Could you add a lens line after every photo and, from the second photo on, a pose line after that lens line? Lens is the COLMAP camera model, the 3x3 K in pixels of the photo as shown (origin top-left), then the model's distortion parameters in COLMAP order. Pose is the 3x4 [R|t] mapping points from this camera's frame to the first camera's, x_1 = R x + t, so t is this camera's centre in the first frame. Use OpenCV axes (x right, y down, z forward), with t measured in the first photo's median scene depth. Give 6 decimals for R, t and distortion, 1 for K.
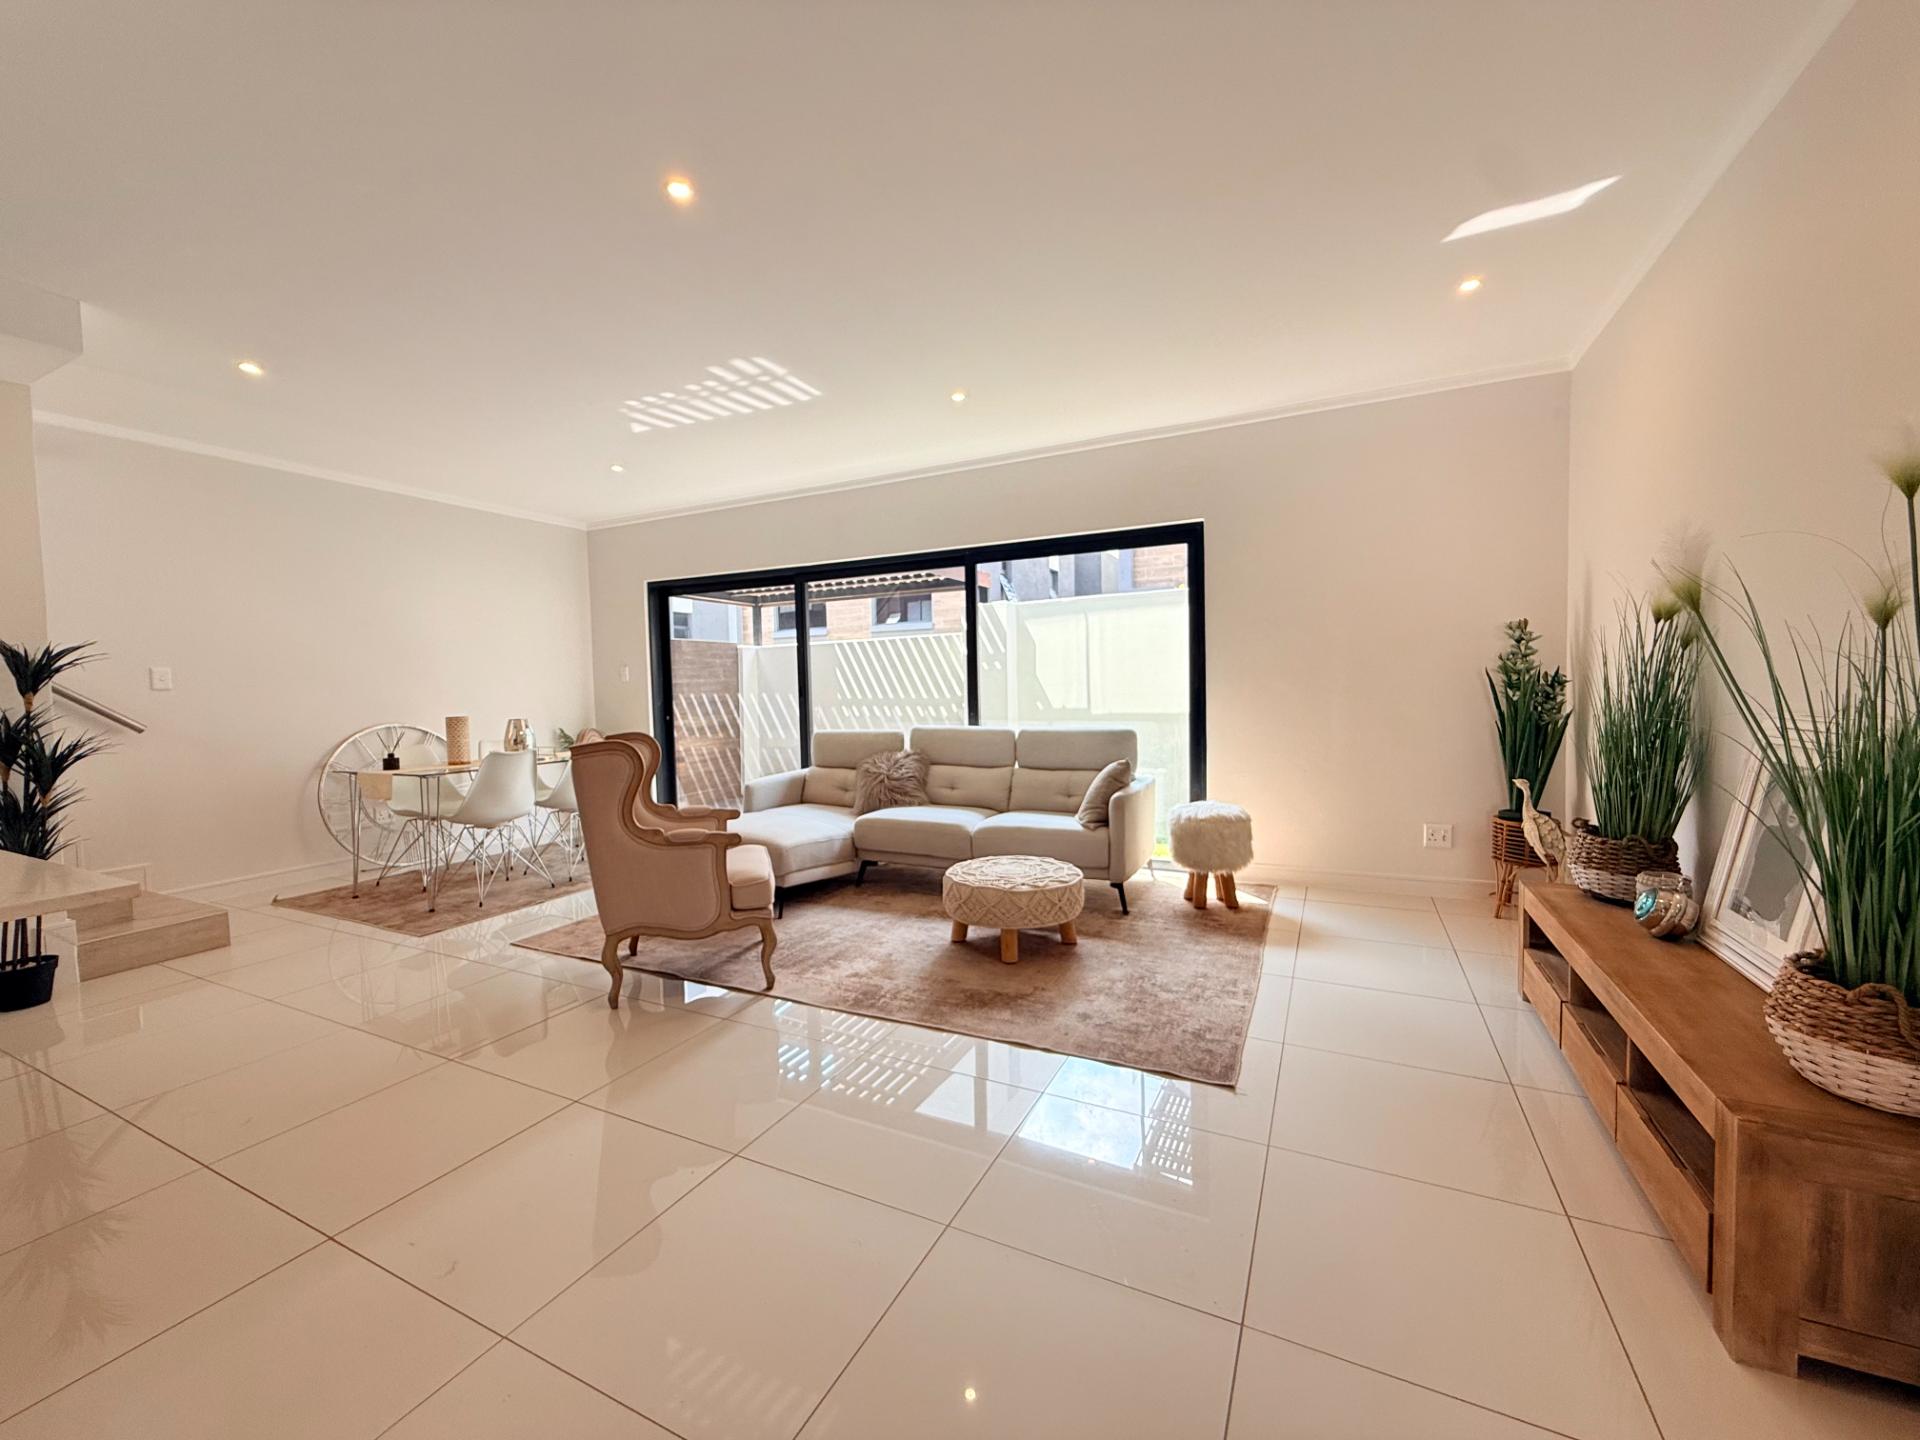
lens RADIAL K [[763.5, 0, 954.0], [0, 763.5, 727.0], [0, 0, 1]] dist [-0.000185, 0.000286]
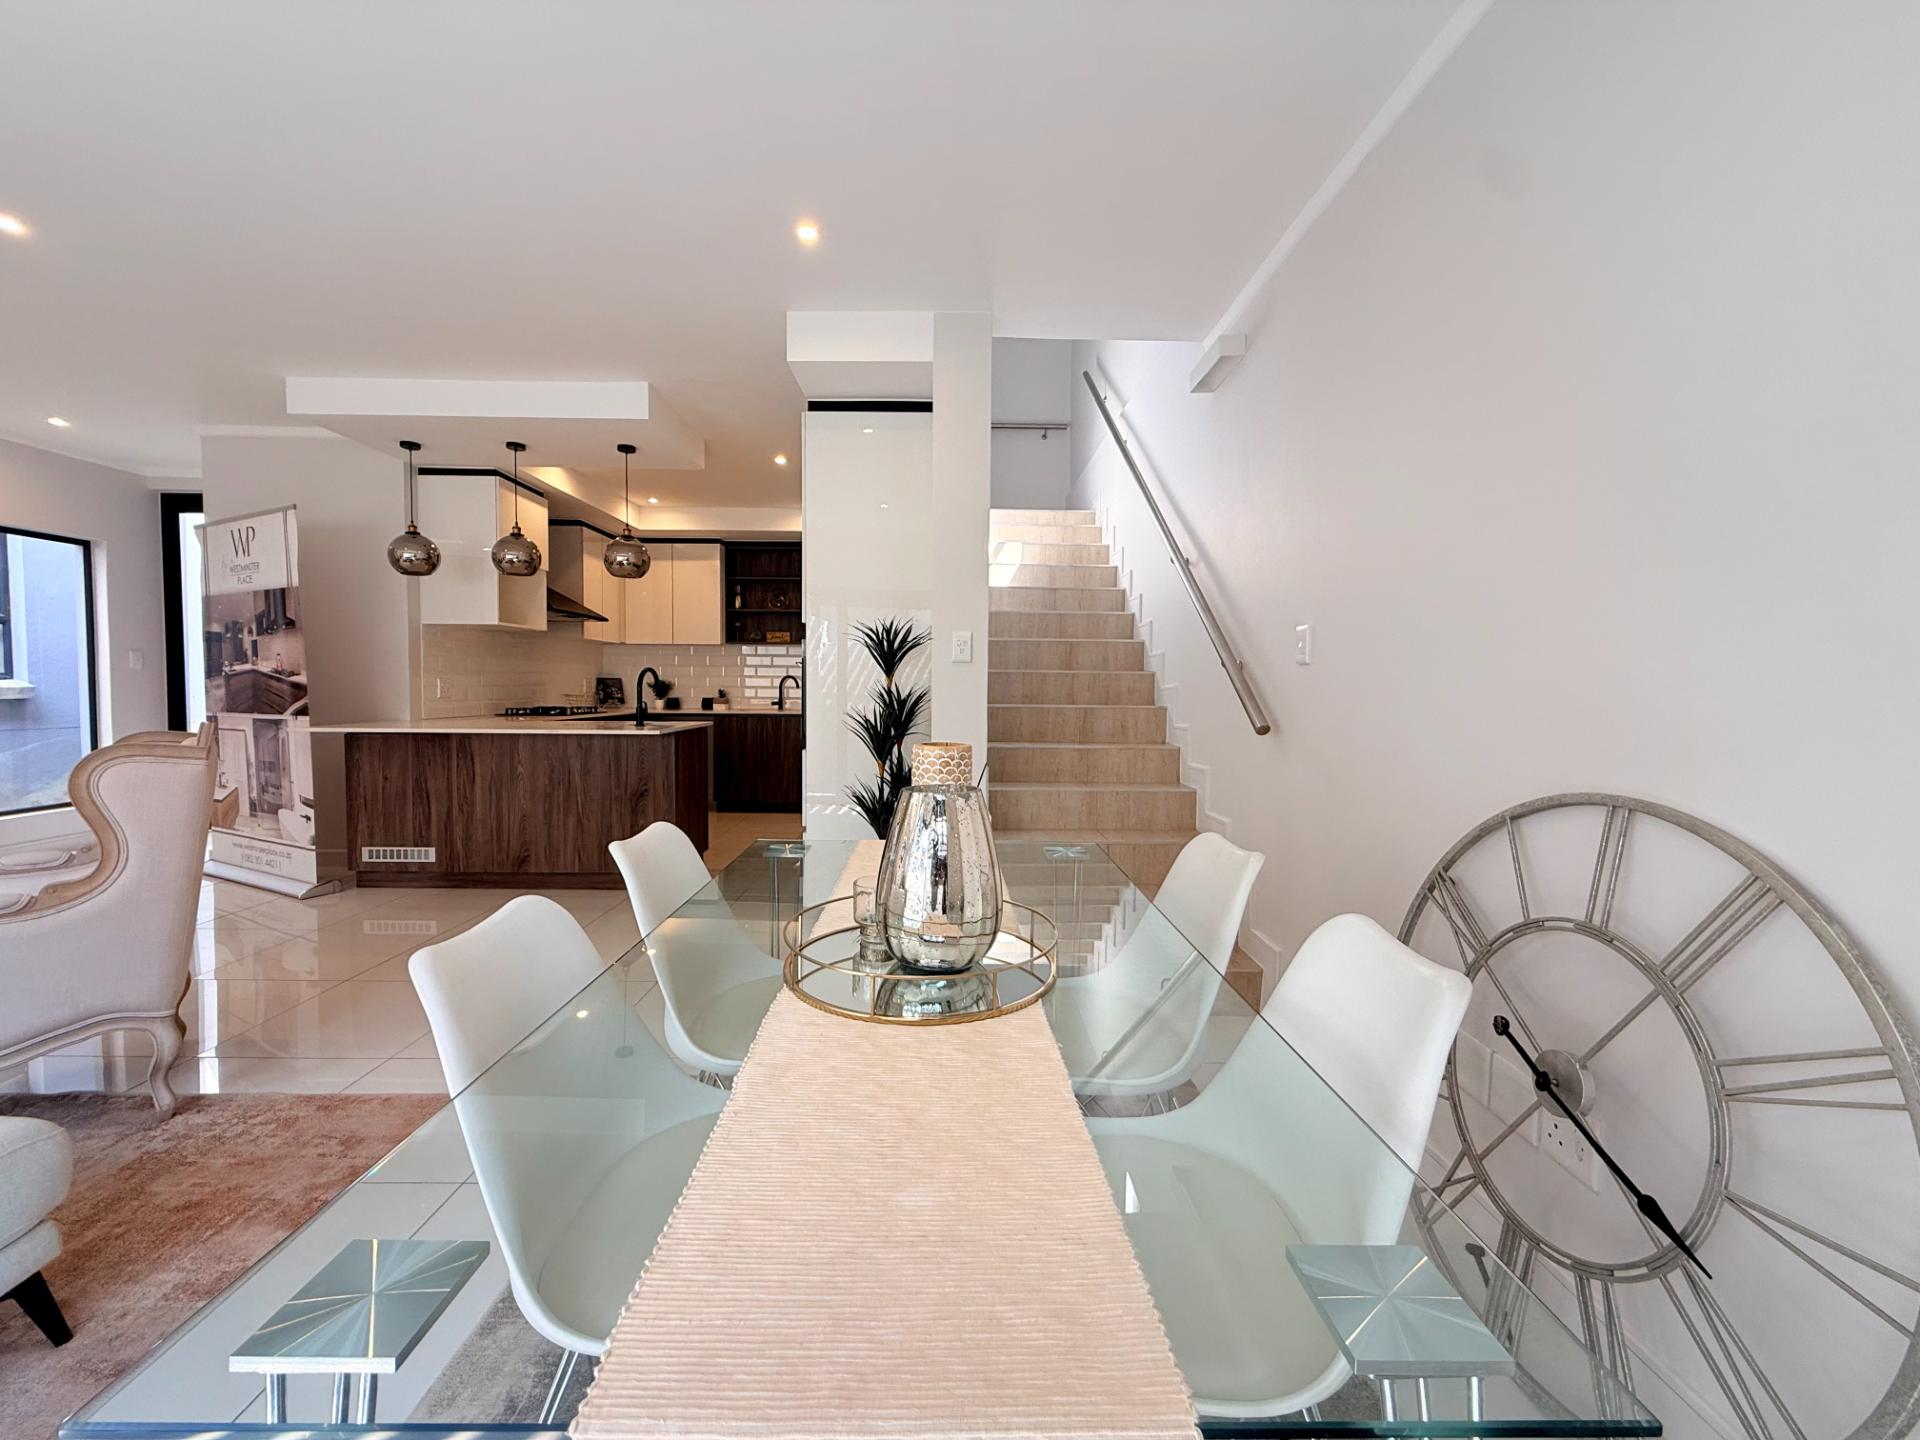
lens RADIAL K [[763.5, 0, 952.8], [0, 763.5, 719.4], [0, 0, 1]] dist [-0.000185, 0.000286]
pose [[-0.891490, 0.034548, -0.451722, -0.622964], [-0.014041, 0.994502, 0.103770, -0.068010], [0.452823, 0.098853, -0.886103, 1.561247]]
